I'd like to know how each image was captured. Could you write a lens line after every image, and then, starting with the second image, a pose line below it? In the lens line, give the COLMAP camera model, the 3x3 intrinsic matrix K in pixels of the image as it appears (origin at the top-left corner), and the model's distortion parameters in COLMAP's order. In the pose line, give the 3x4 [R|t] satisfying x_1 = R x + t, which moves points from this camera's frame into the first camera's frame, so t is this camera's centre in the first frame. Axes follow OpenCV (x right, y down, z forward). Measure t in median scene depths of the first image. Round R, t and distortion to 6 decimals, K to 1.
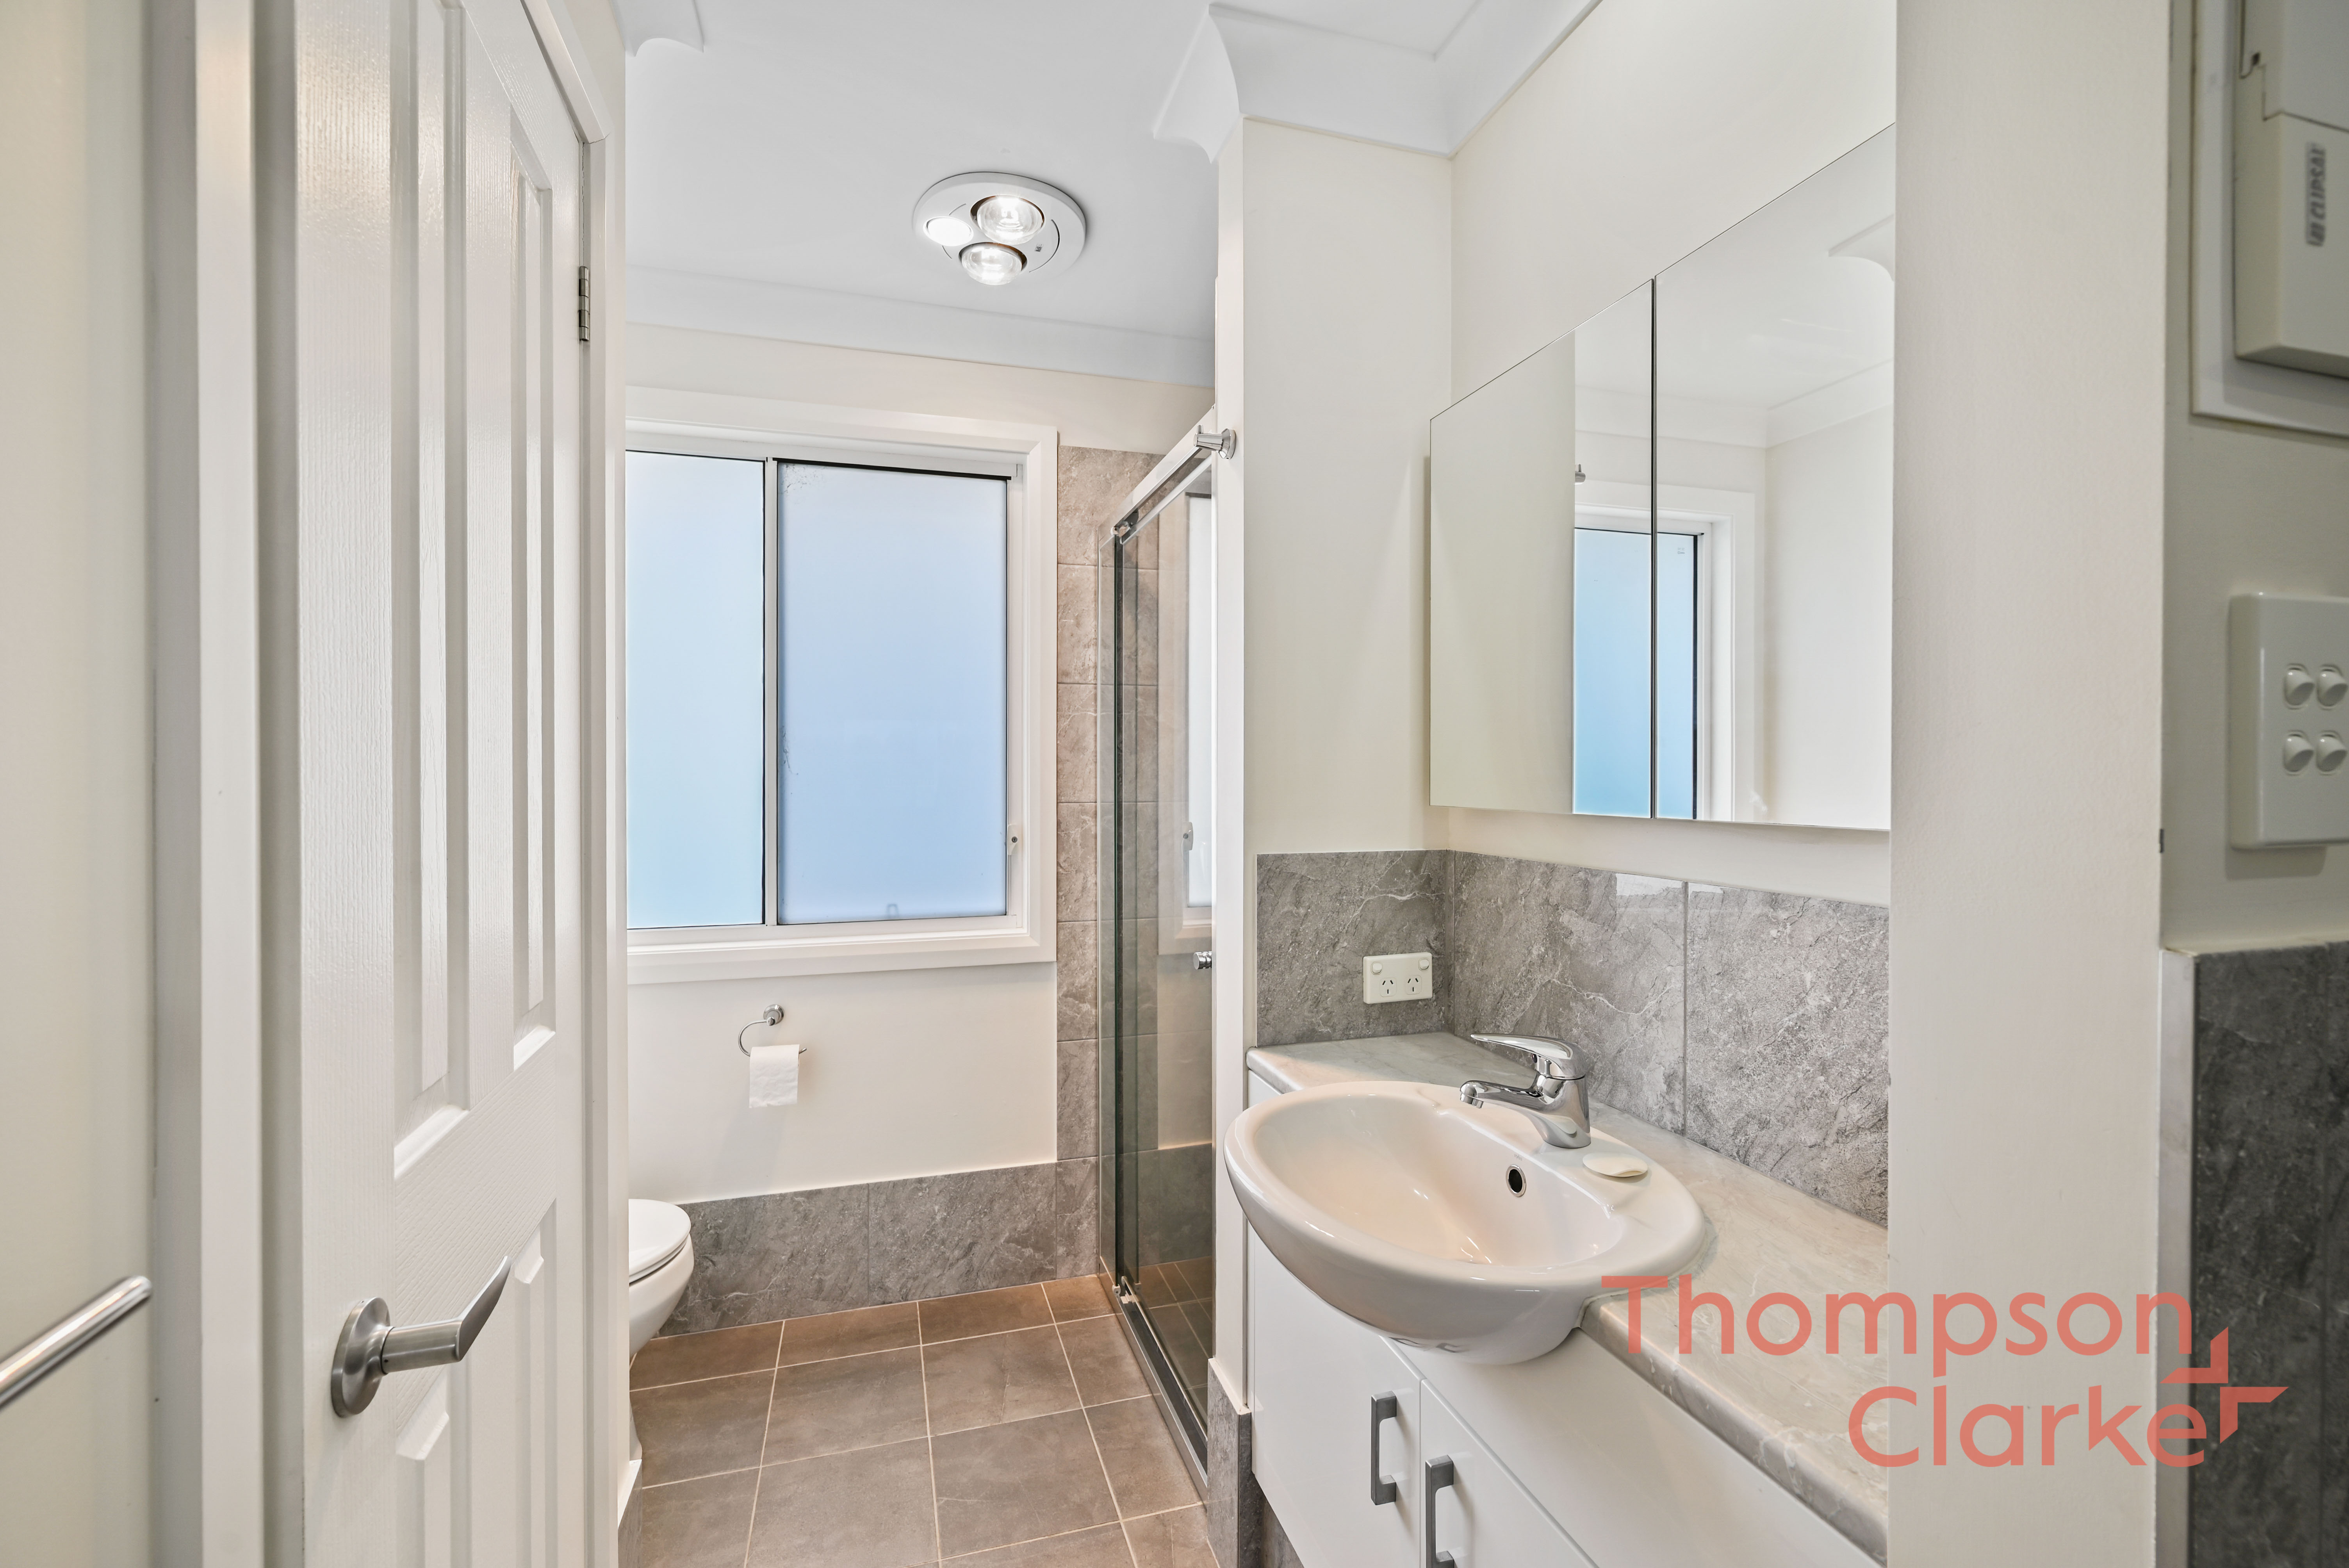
lens RADIAL K [[942.5, 0, 1166.2], [0, 942.5, 779.6], [0, 0, 1]] dist [-0.001464, -0.000147]
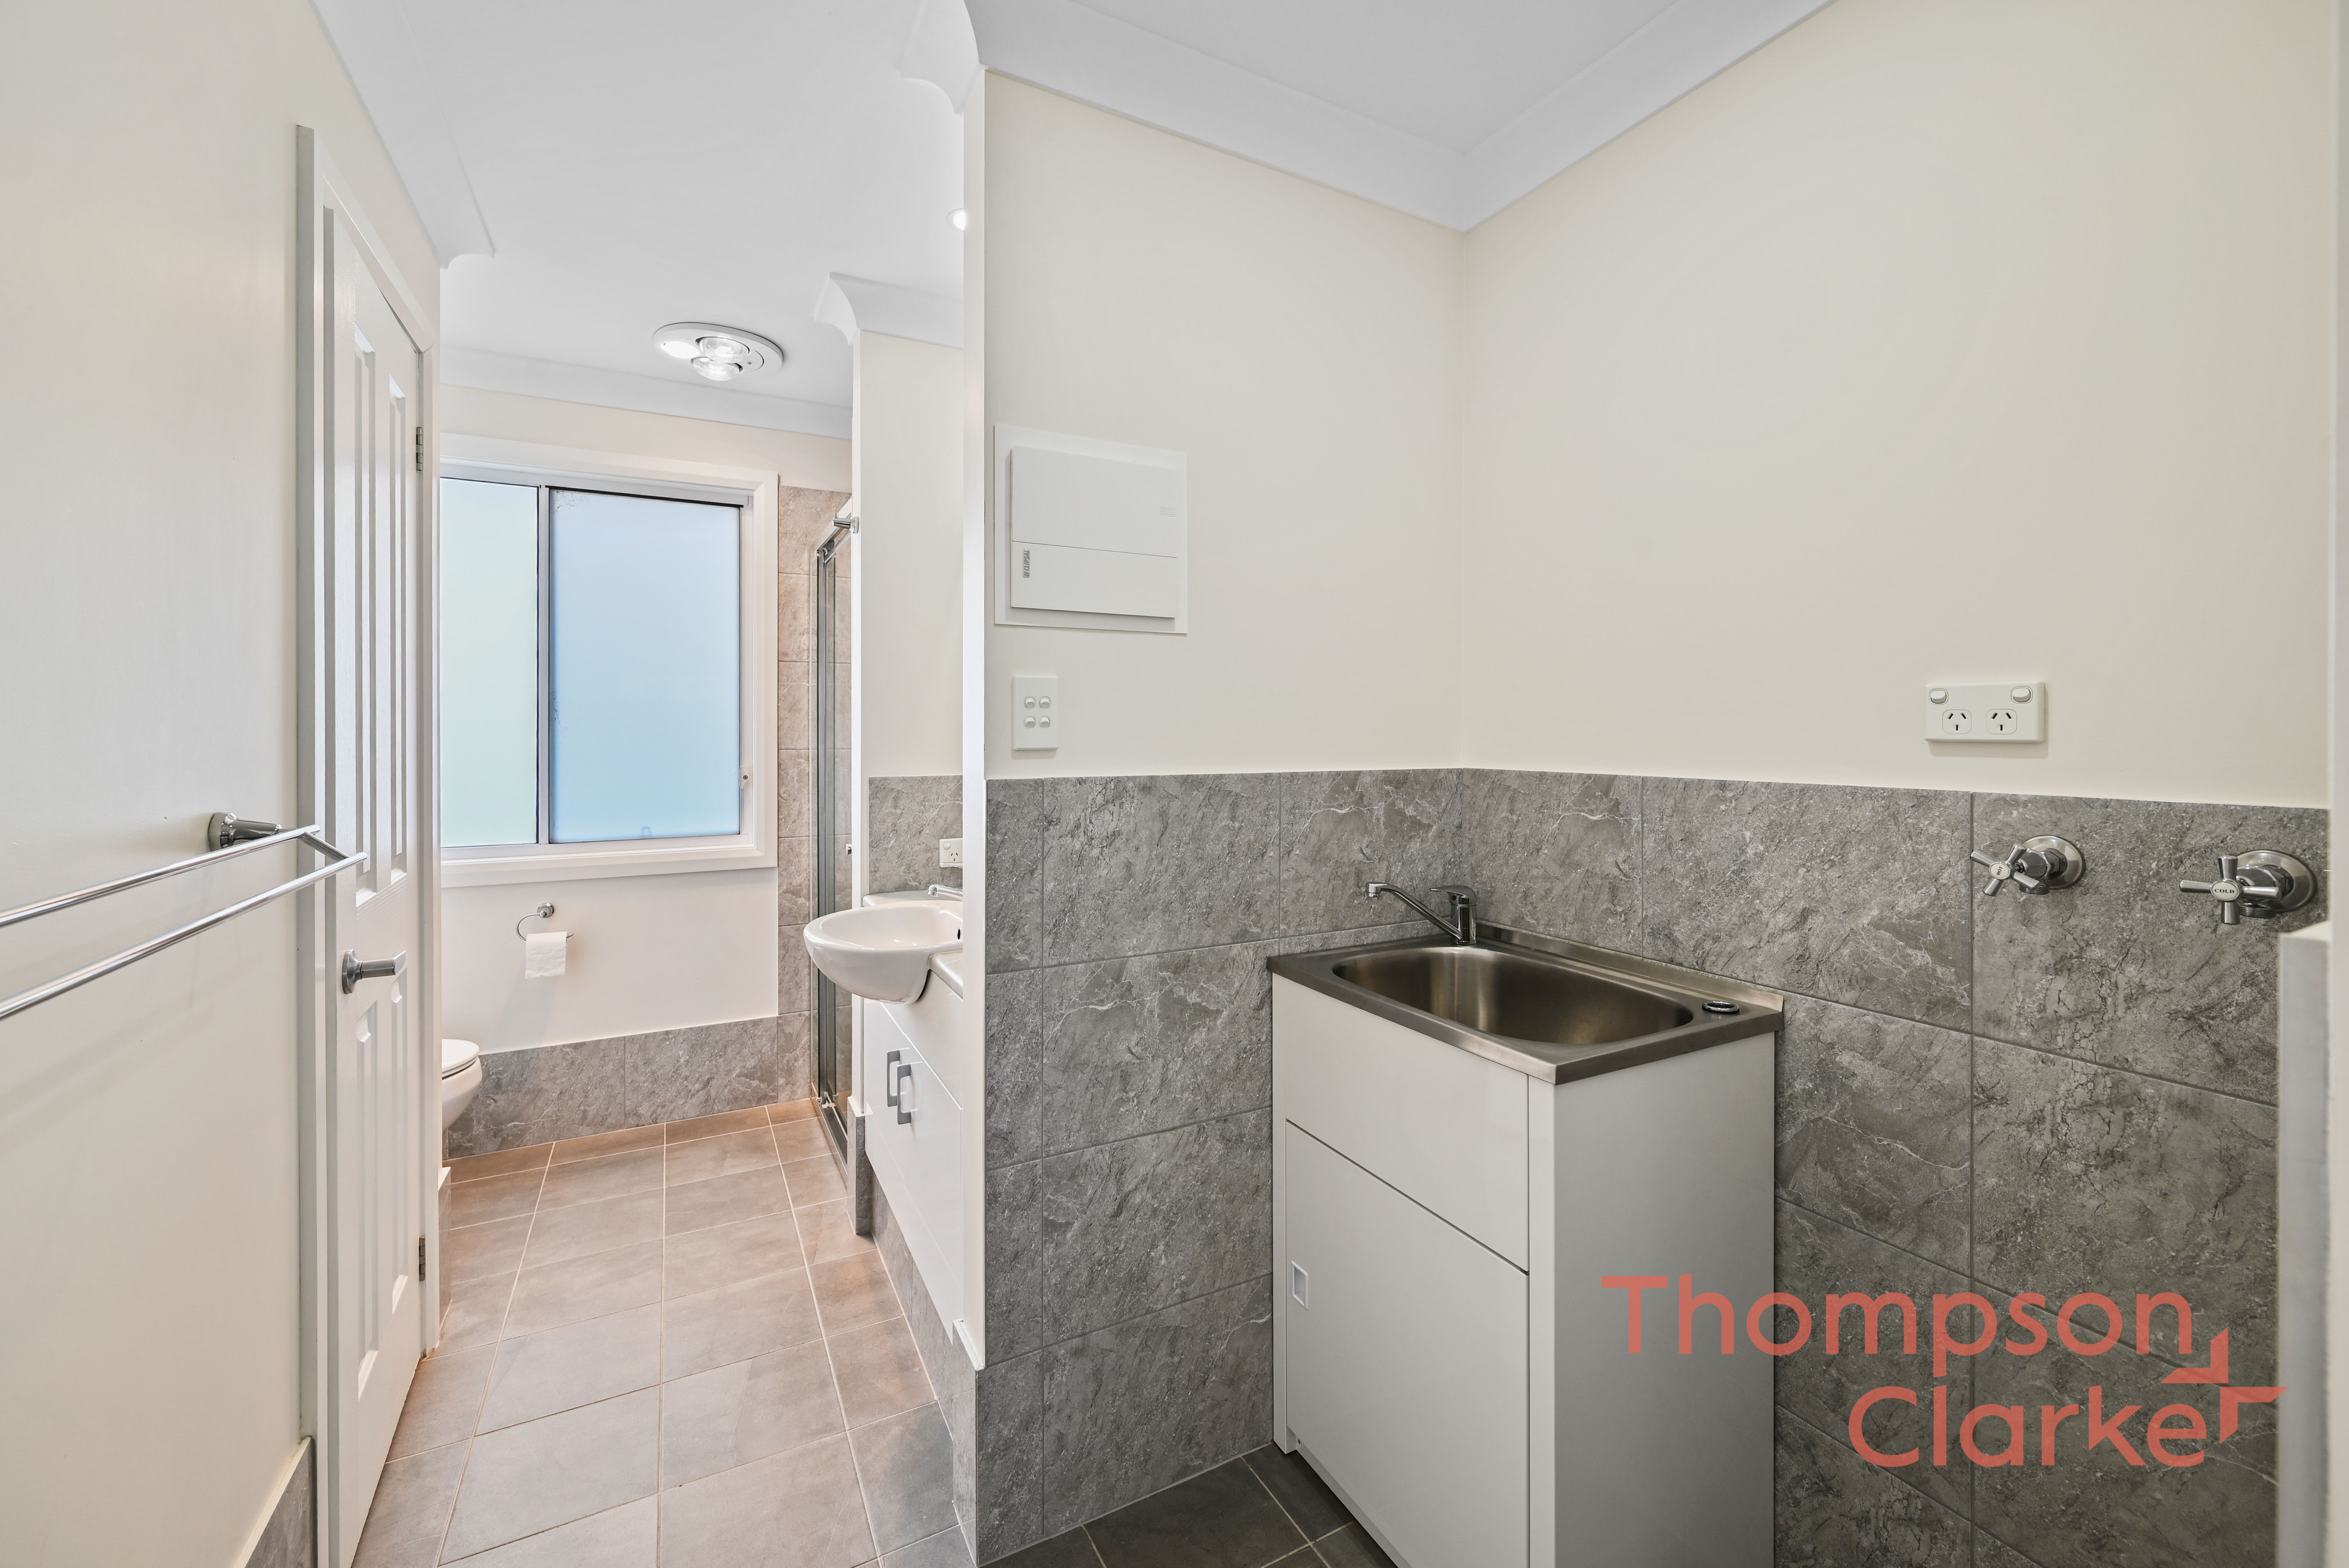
lens RADIAL K [[942.5, 0, 1171.8], [0, 942.5, 734.3], [0, 0, 1]] dist [-0.001464, -0.000147]
pose [[0.982294, 0.000798, 0.187342, 0.194343], [-0.000762, 1.000000, -0.000266, 0.002802], [-0.187343, 0.000119, 0.982295, -0.453460]]
